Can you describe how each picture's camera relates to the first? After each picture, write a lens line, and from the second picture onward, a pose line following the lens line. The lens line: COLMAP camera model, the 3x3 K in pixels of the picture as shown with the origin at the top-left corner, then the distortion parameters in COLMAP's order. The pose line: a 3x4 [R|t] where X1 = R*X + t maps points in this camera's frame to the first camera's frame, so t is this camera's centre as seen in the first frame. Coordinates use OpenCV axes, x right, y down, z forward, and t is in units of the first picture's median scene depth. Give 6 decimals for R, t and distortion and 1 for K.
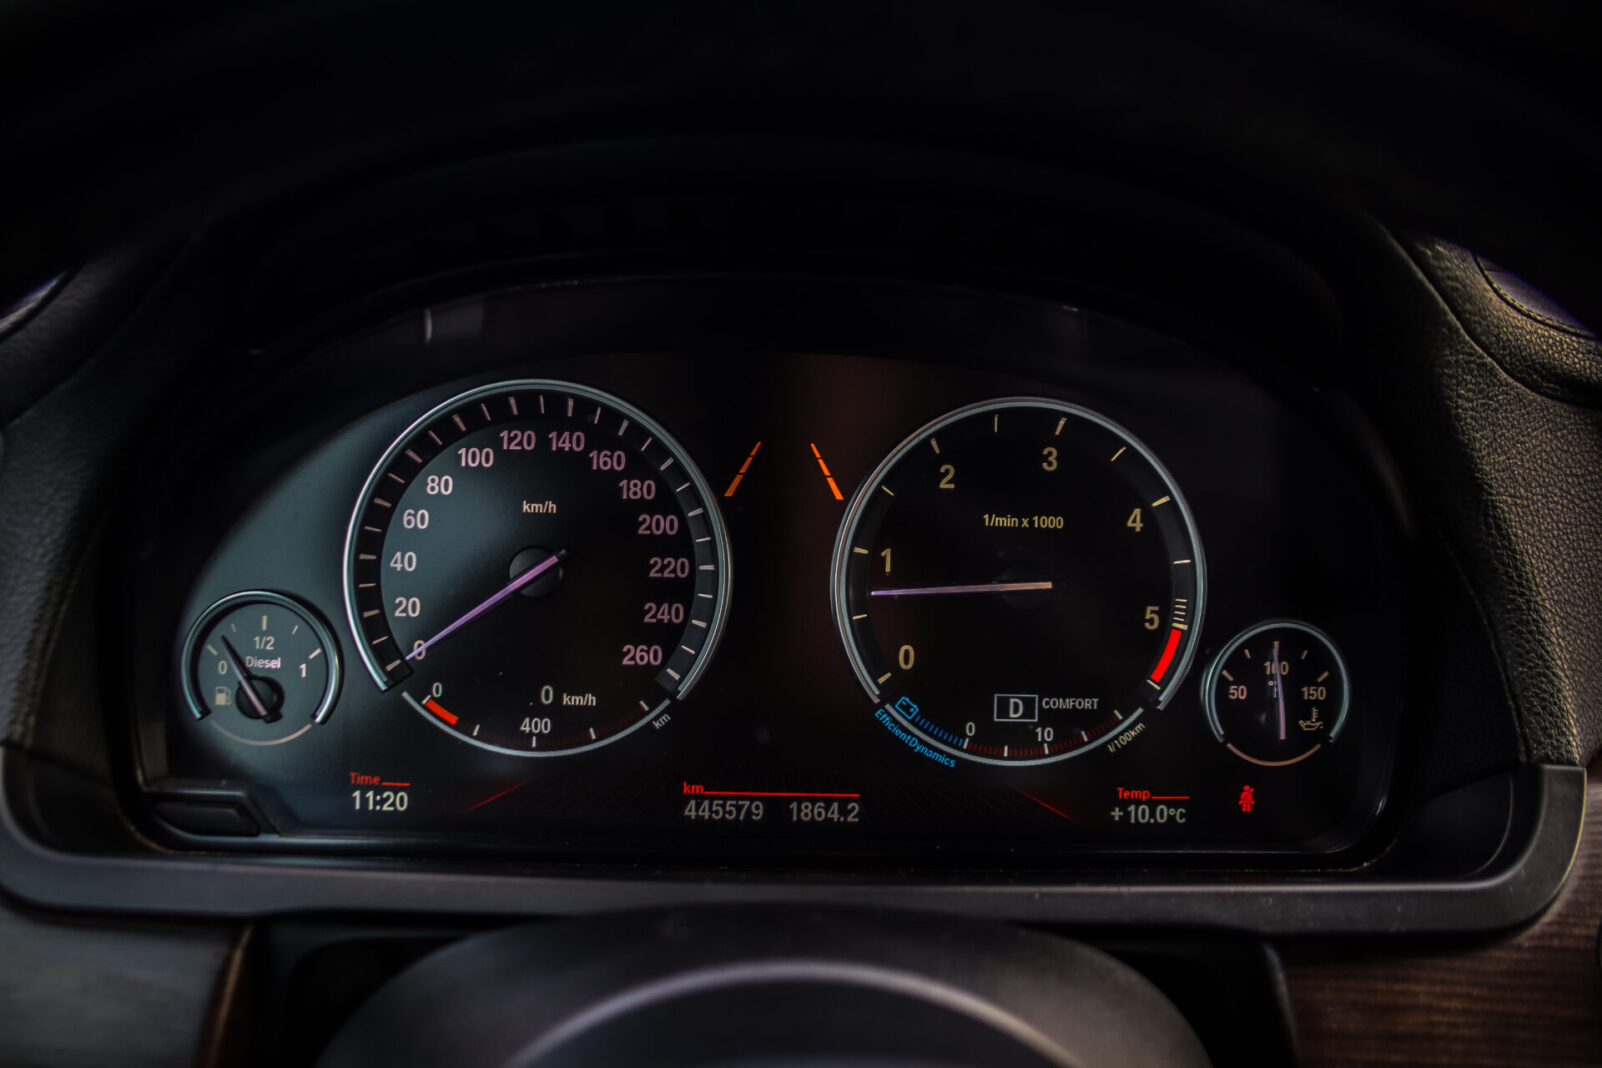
lens RADIAL K [[1333.2, 0, 801.0], [0, 1333.2, 534.0], [0, 0, 1]] dist [-0.151187, 0.114217]
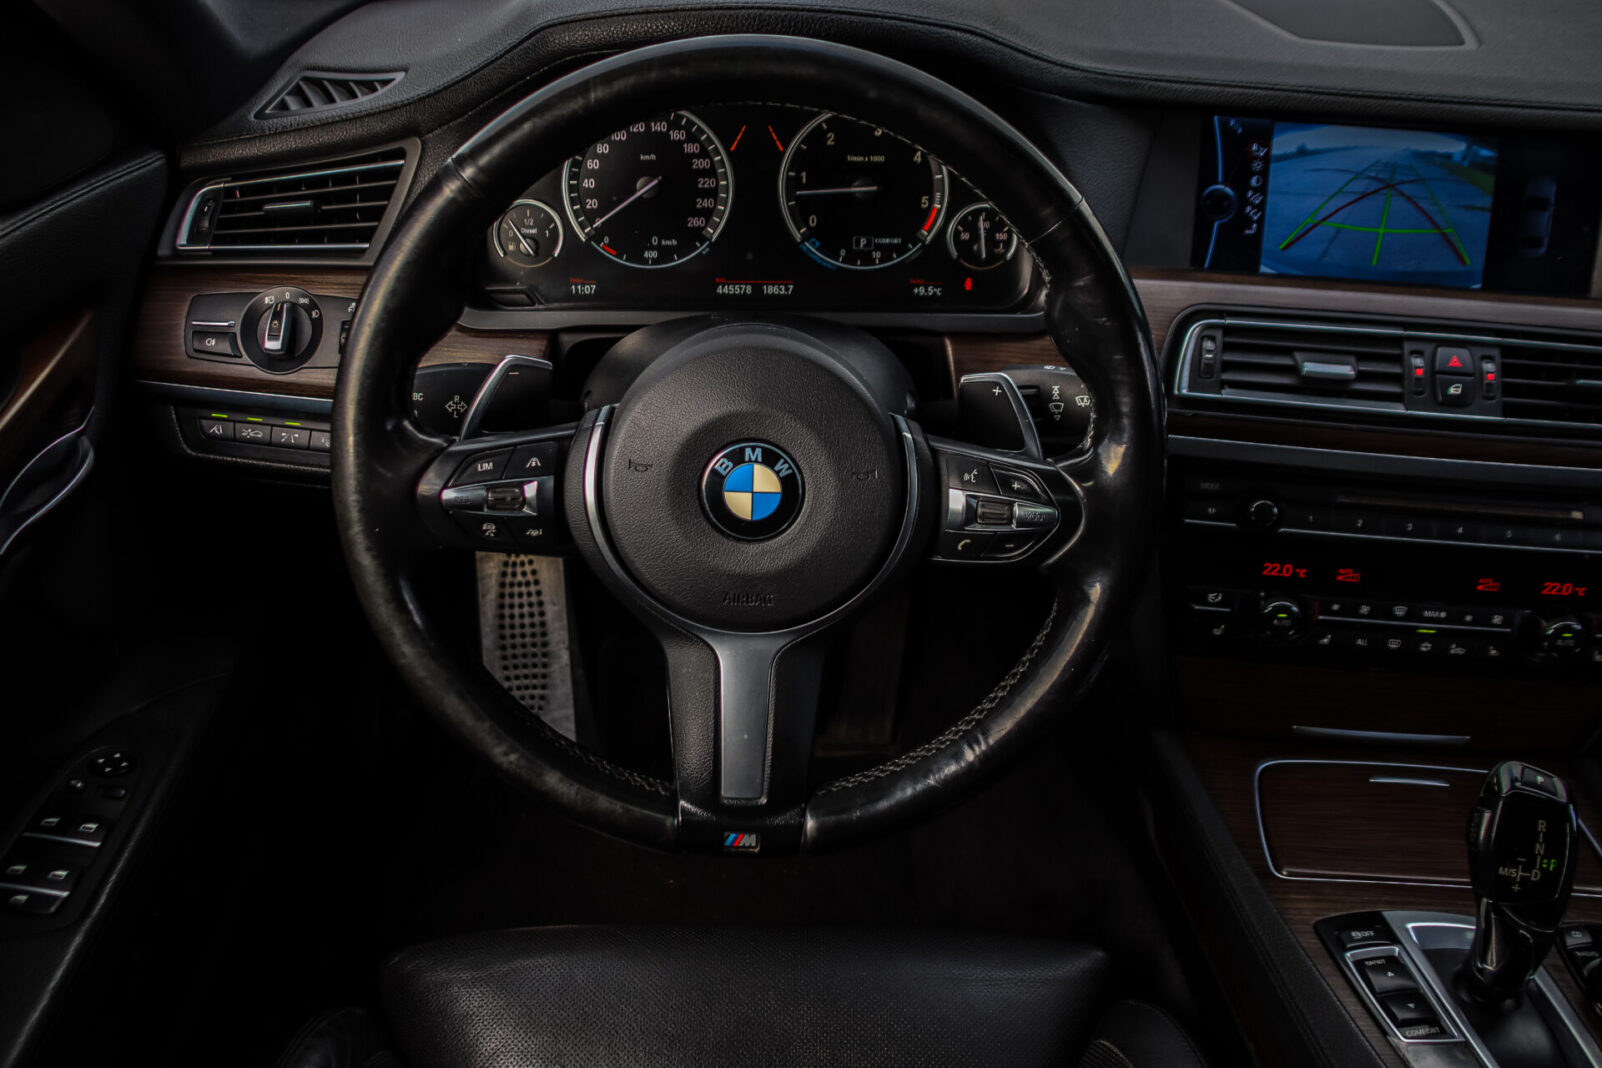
lens RADIAL K [[1333.2, 0, 801.0], [0, 1333.2, 534.0], [0, 0, 1]] dist [-0.151187, 0.114217]
pose [[0.999394, -0.006403, -0.034208, 0.133339], [0.017691, 0.939928, 0.340913, -0.174421], [0.029970, -0.341312, 0.939472, -1.298557]]
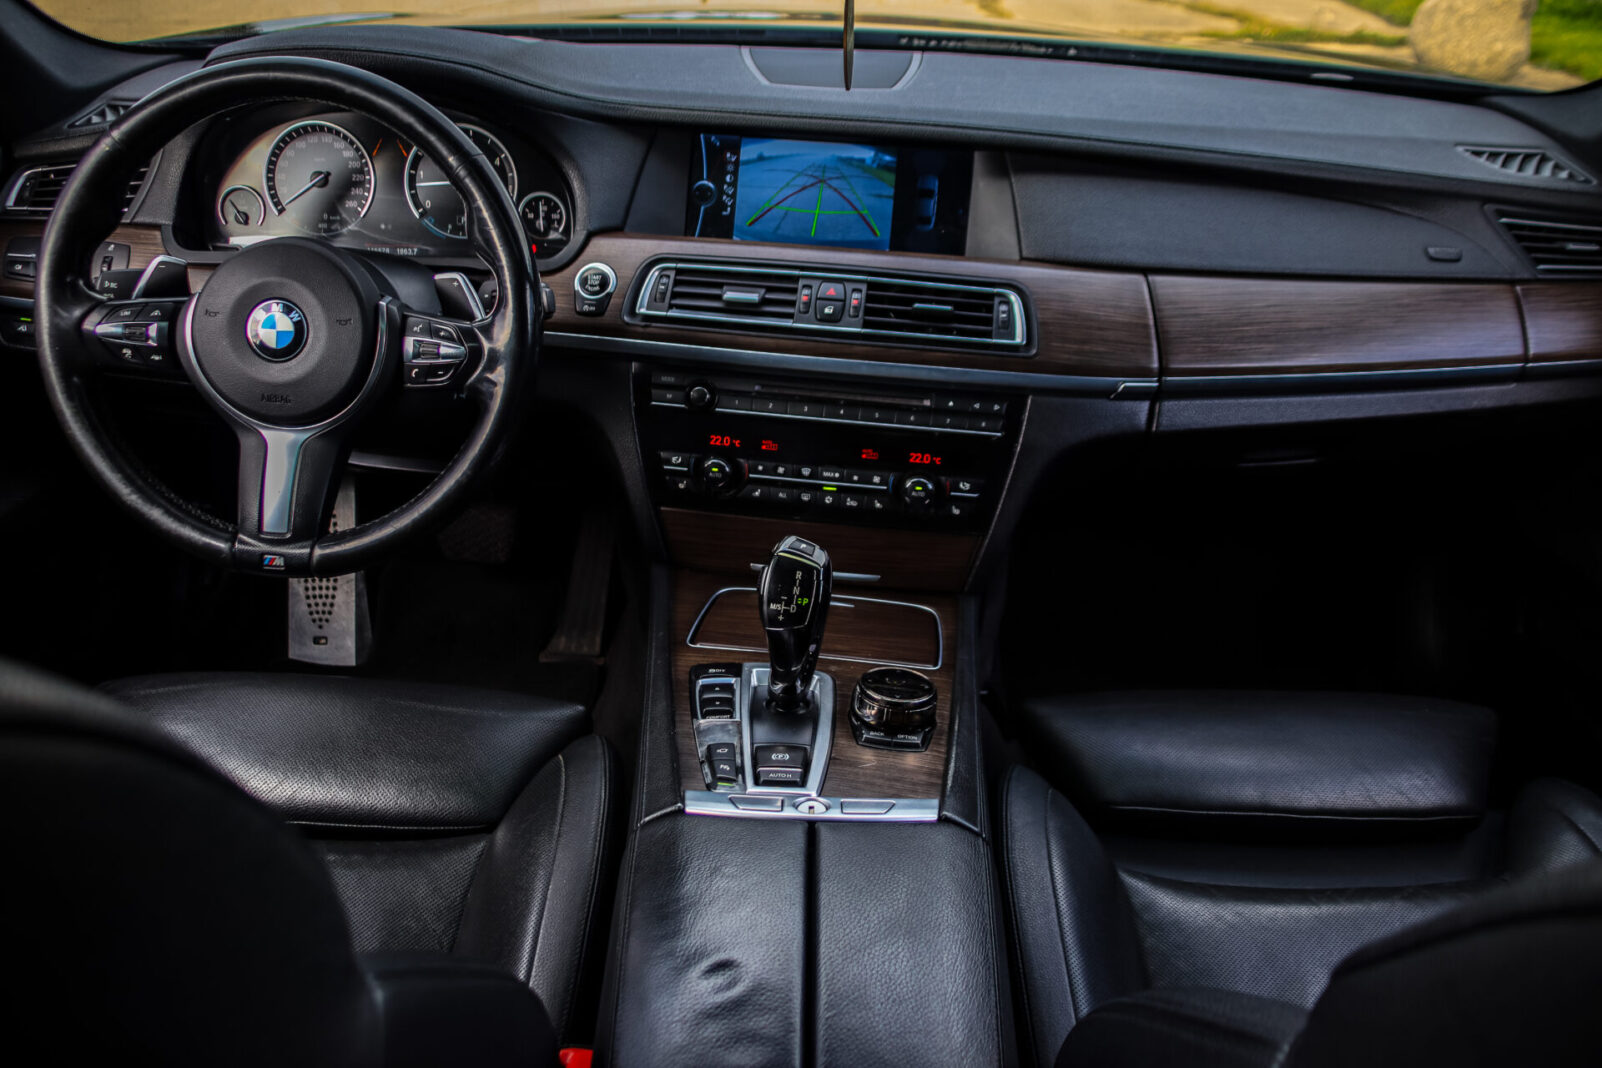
lens RADIAL K [[1279.7, 0, 801.0], [0, 1279.7, 534.0], [0, 0, 1]] dist [-0.137602, 0.060961]
pose [[0.998104, 0.025297, -0.056111, 1.217681], [-0.009968, 0.966039, 0.258205, 0.071202], [0.060737, -0.257156, 0.964459, -2.199678]]
